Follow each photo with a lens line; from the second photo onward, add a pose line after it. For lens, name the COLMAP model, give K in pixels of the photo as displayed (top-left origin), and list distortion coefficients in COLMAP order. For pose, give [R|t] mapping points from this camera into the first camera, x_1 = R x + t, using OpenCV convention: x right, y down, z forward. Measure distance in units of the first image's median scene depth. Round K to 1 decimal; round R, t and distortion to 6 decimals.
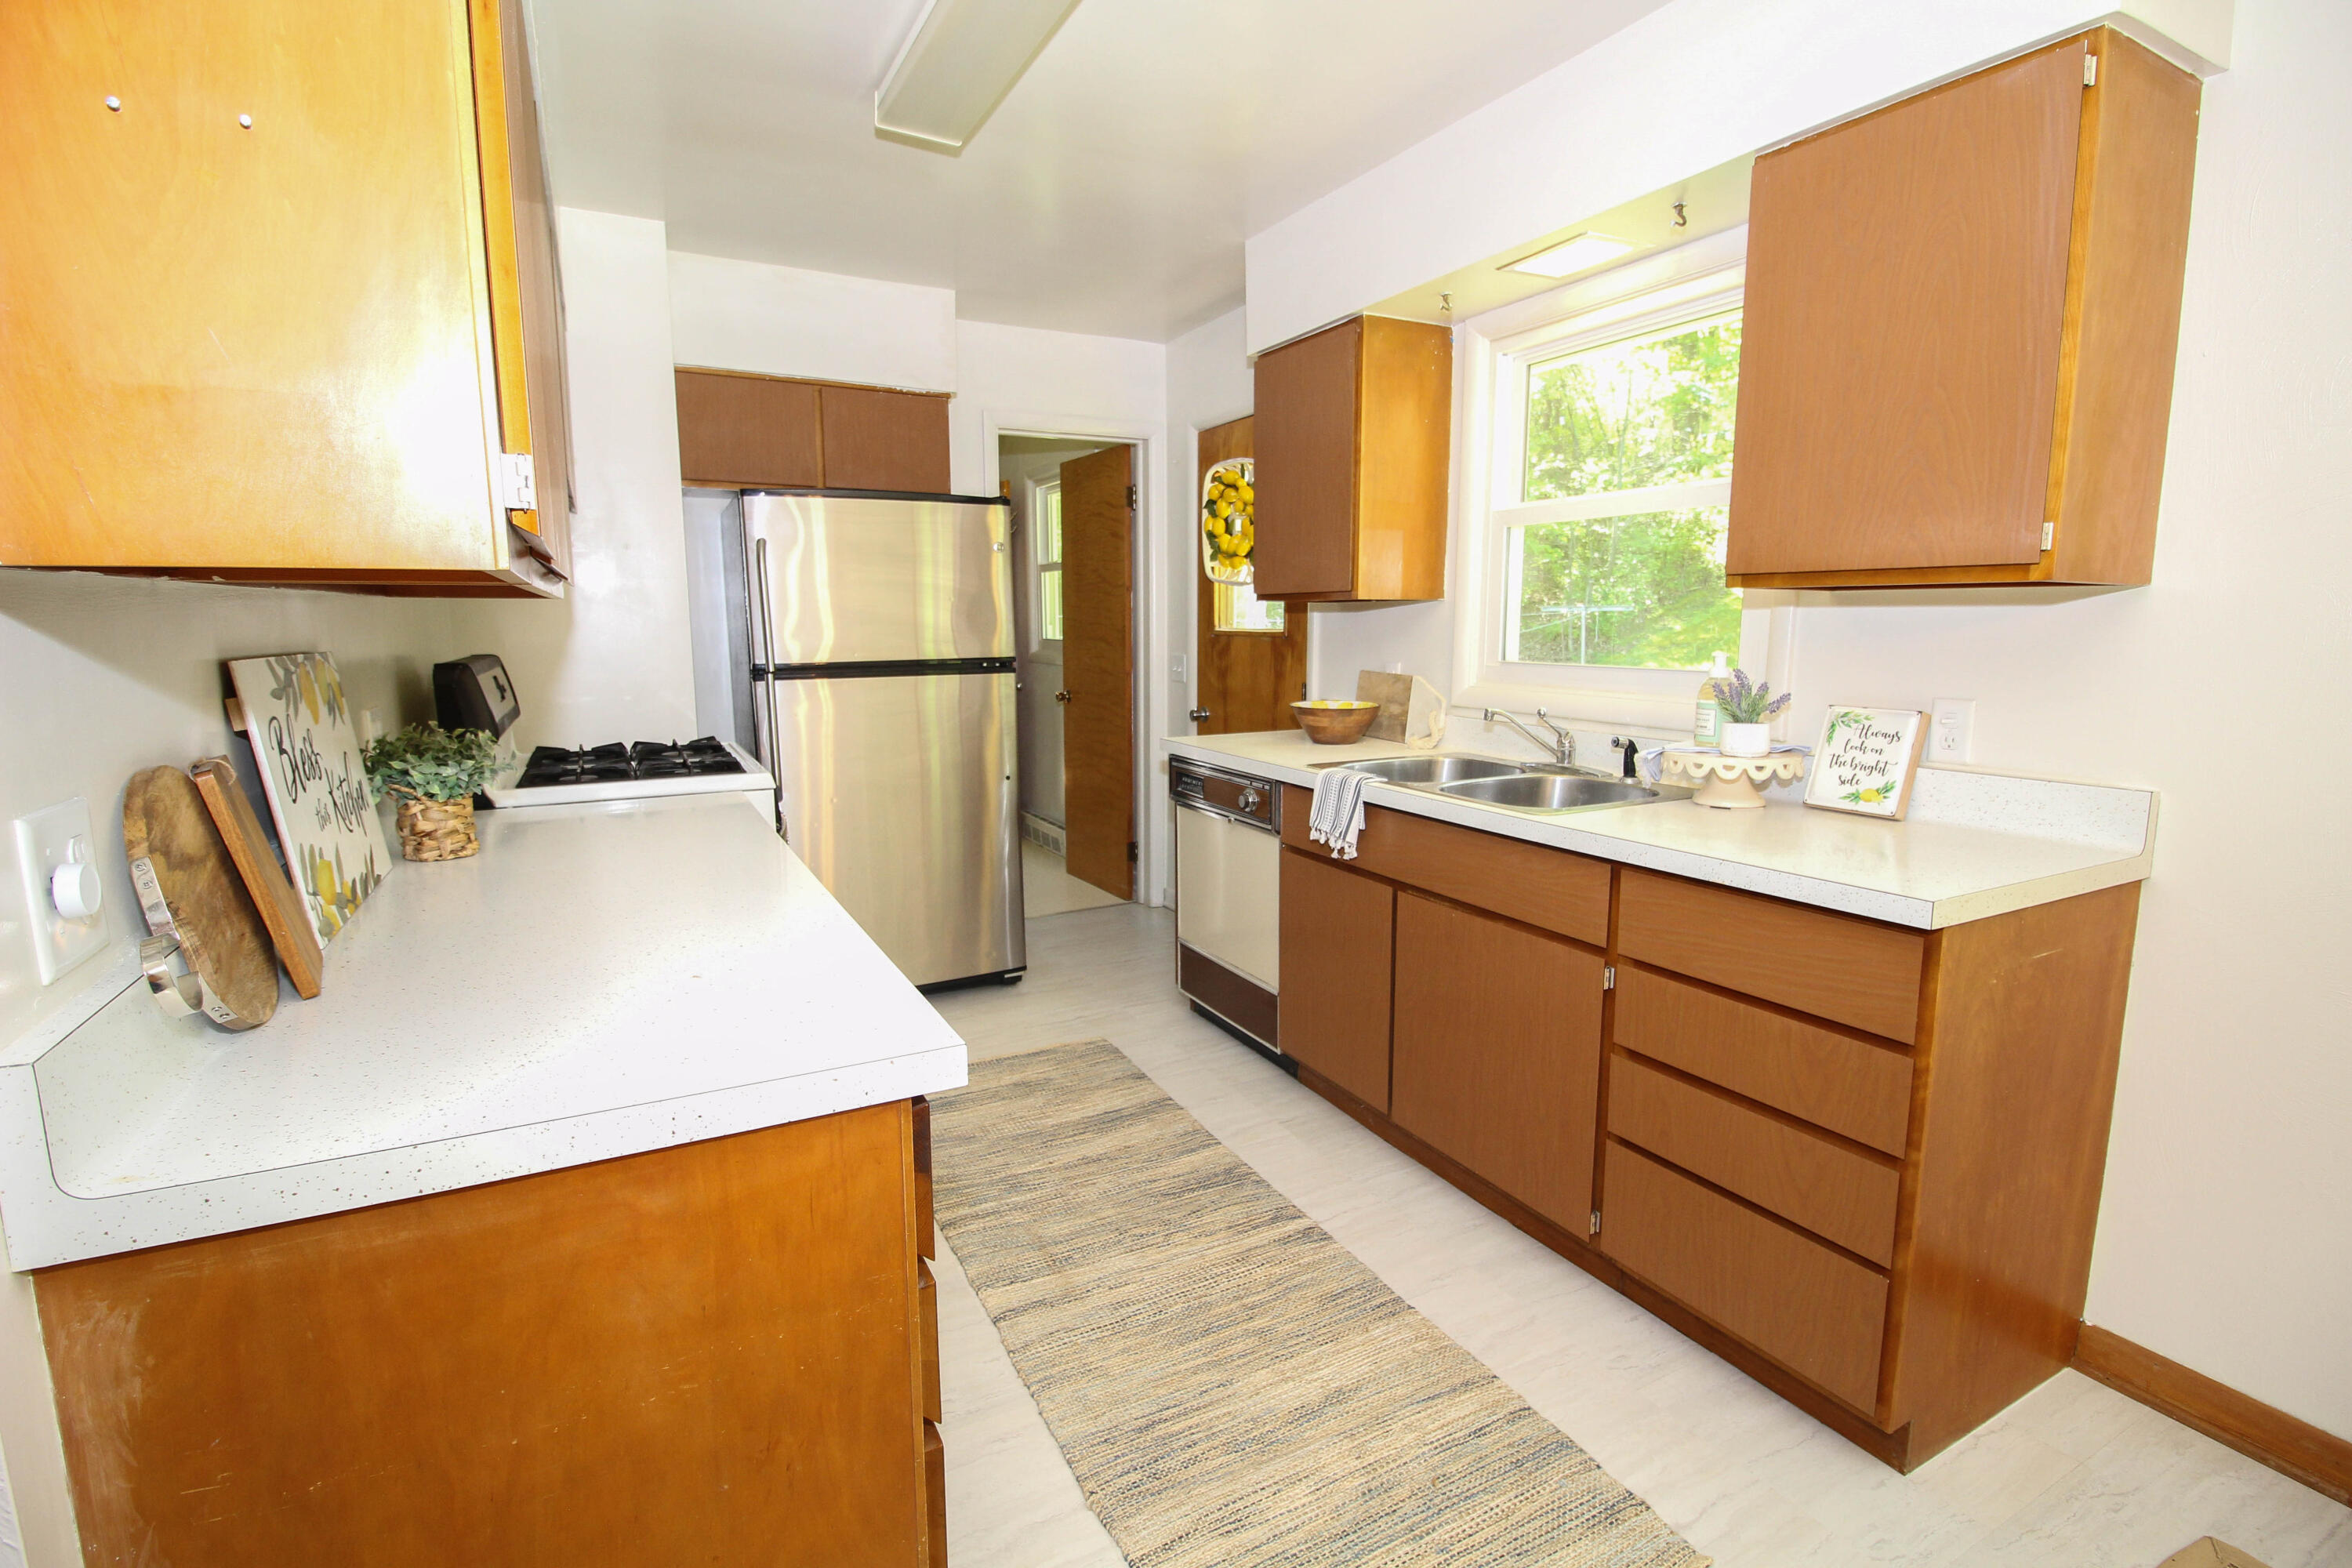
lens RADIAL K [[1090.8, 0, 1182.8], [0, 1090.8, 778.8], [0, 0, 1]] dist [-0.005272, -0.010135]
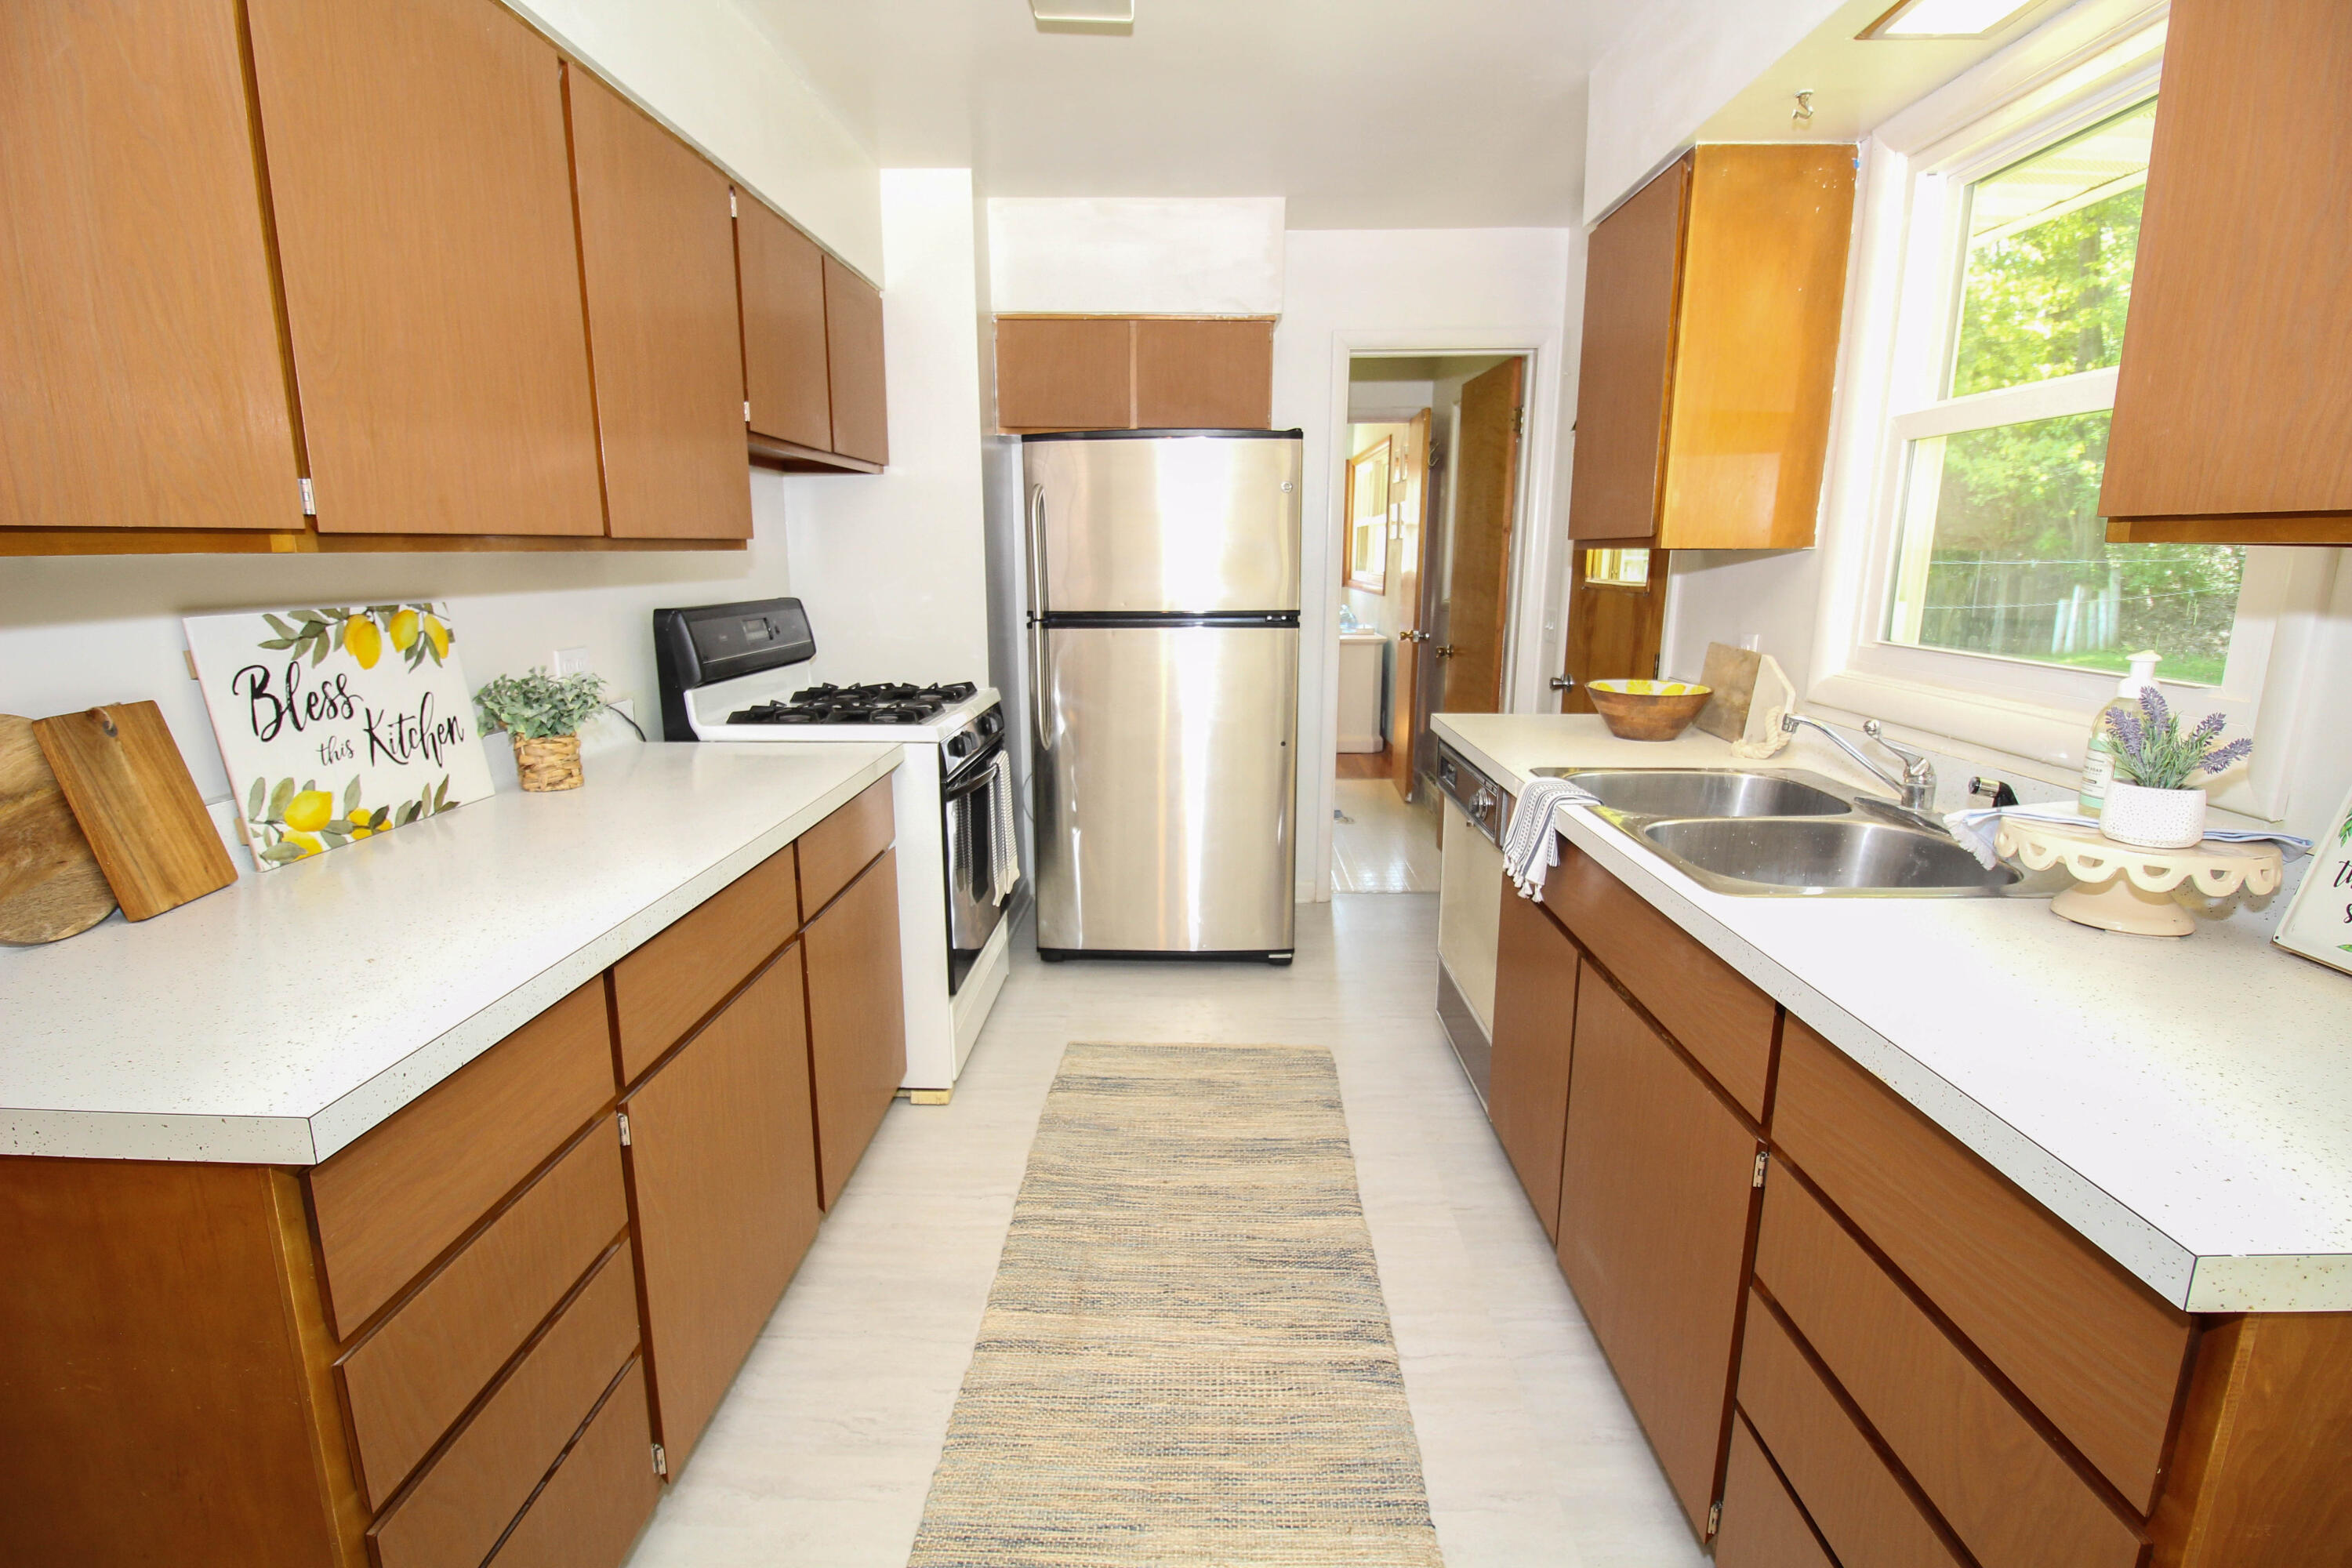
lens RADIAL K [[1090.8, 0, 1184.0], [0, 1090.8, 781.1], [0, 0, 1]] dist [-0.005272, -0.010135]
pose [[0.873054, 0.103602, -0.476491, 0.297391], [-0.075209, 0.994086, 0.078339, -0.050619], [0.481789, -0.032557, 0.875682, 0.237599]]
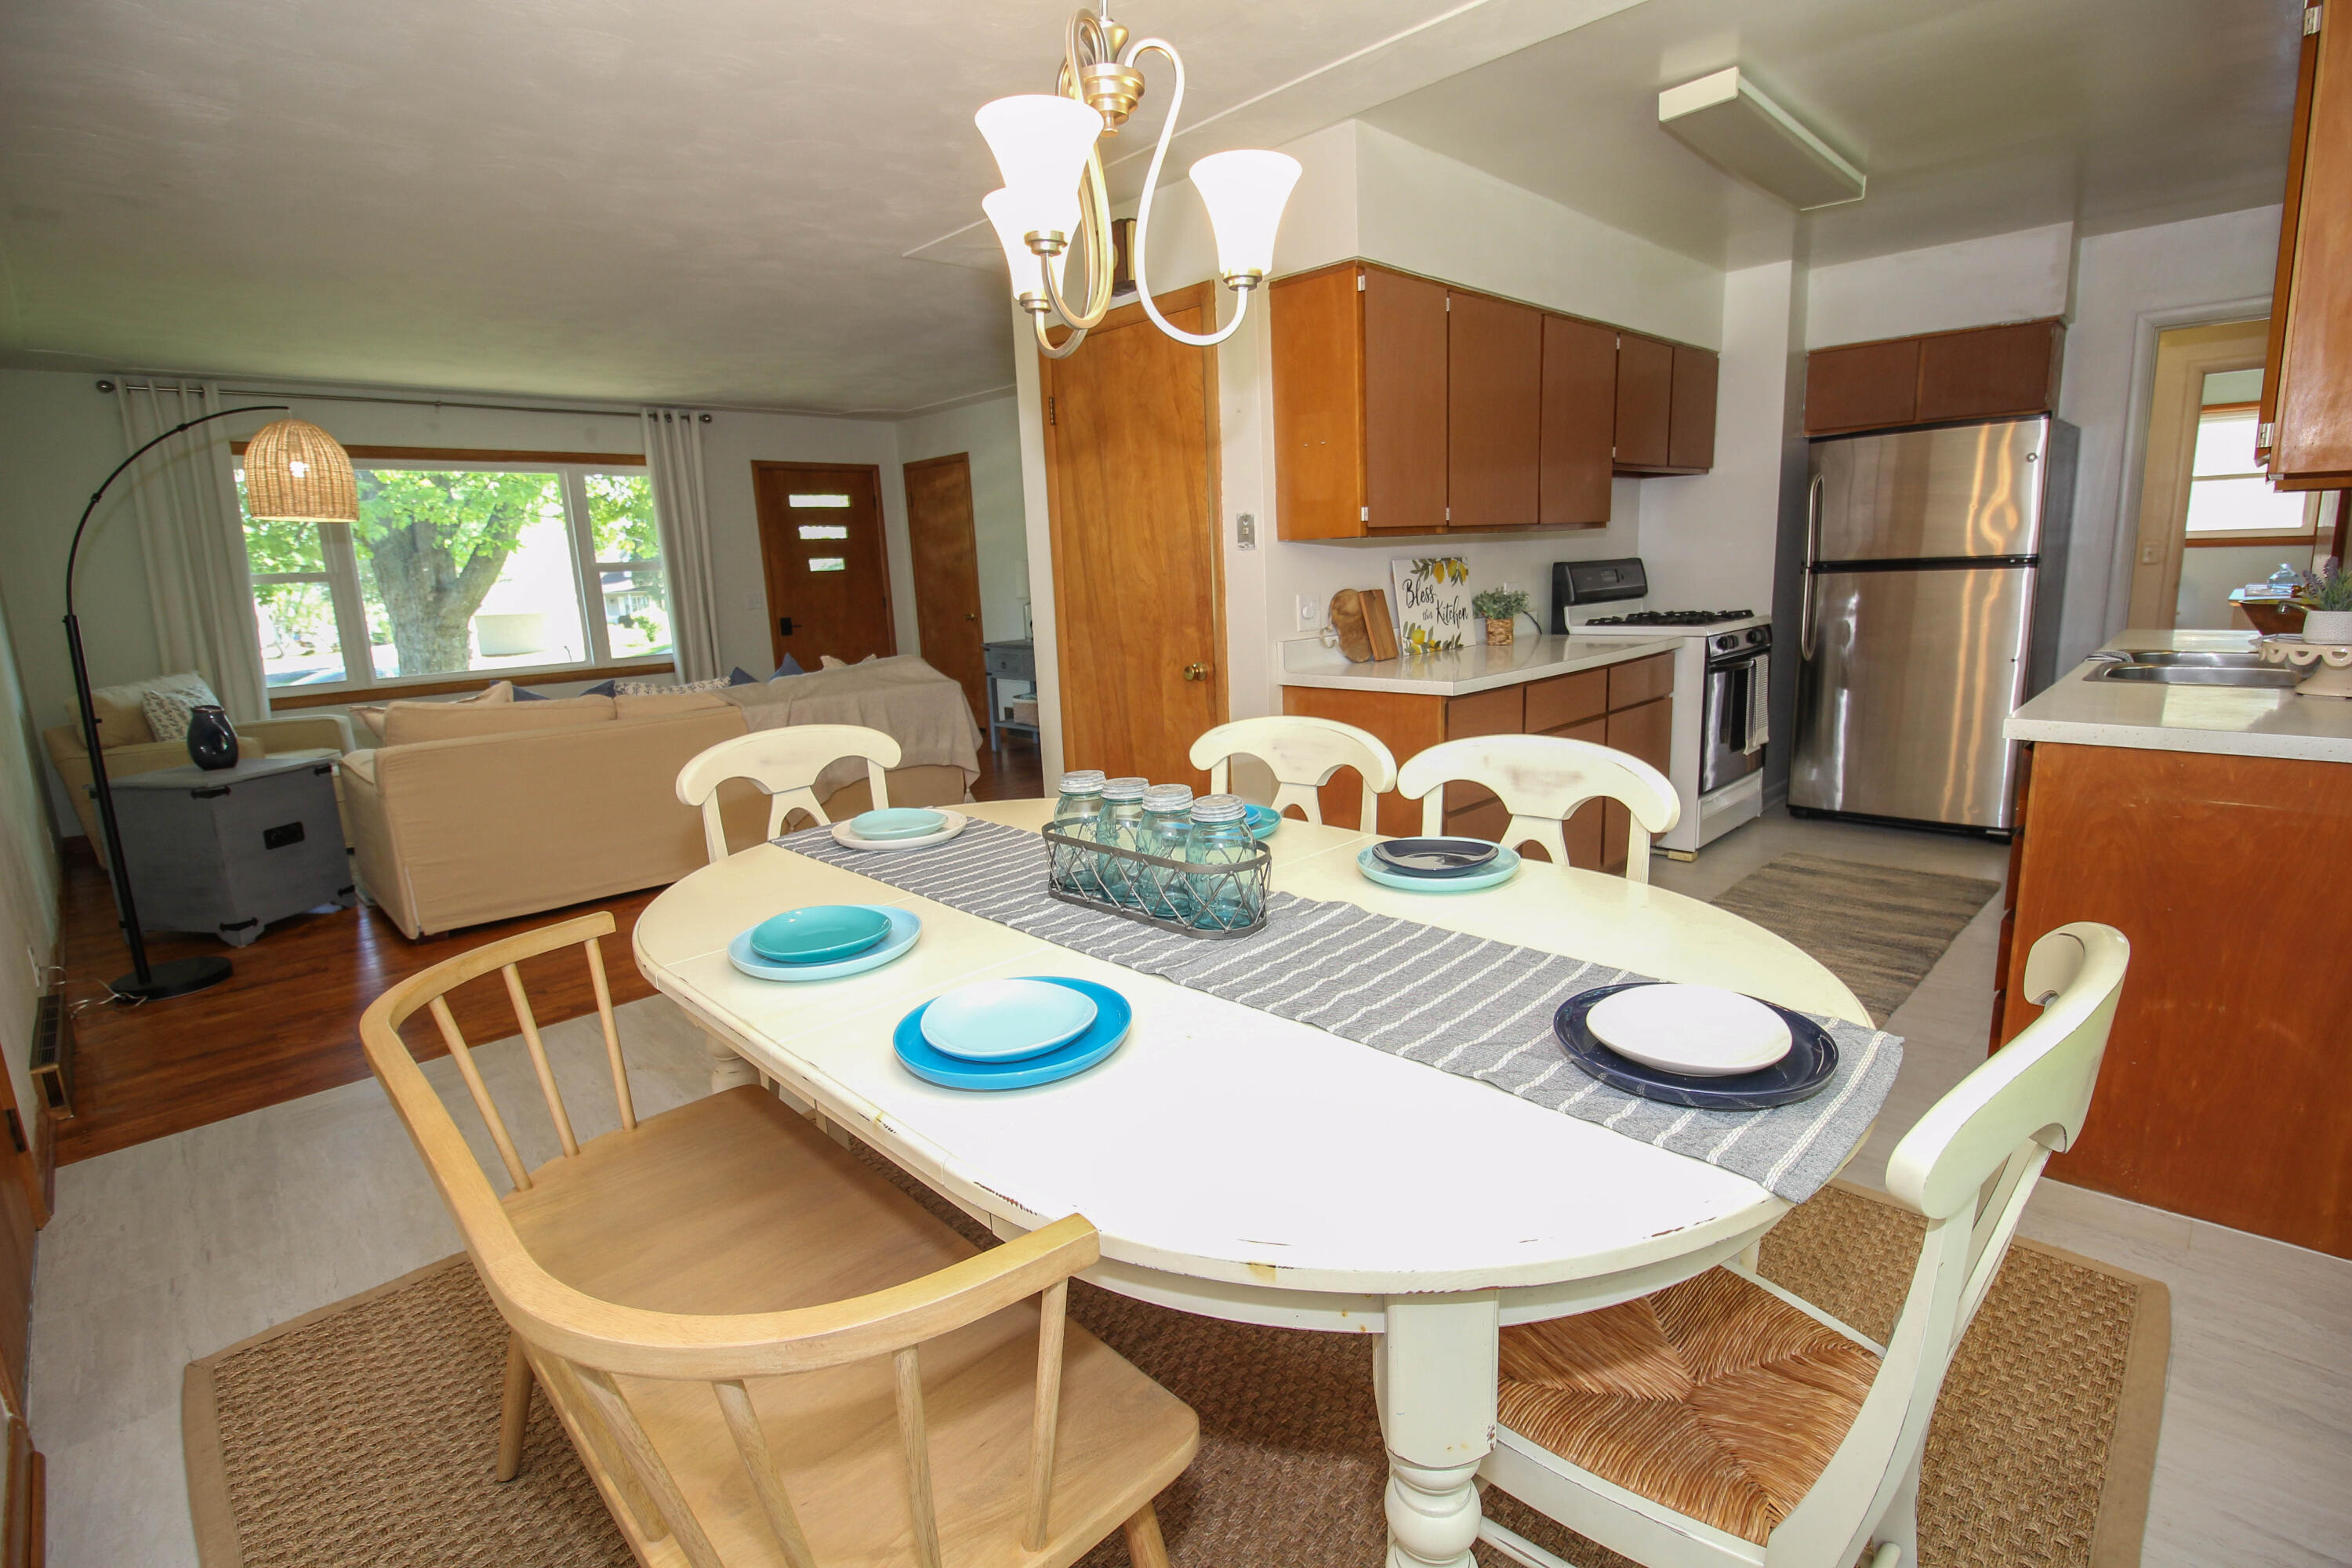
lens RADIAL K [[1090.8, 0, 1171.1], [0, 1090.8, 778.5], [0, 0, 1]] dist [-0.005272, -0.010135]
pose [[0.284626, 0.175464, -0.942444, 1.000513], [-0.093996, 0.983477, 0.154716, 0.042360], [0.954019, 0.044550, 0.296416, -0.266990]]
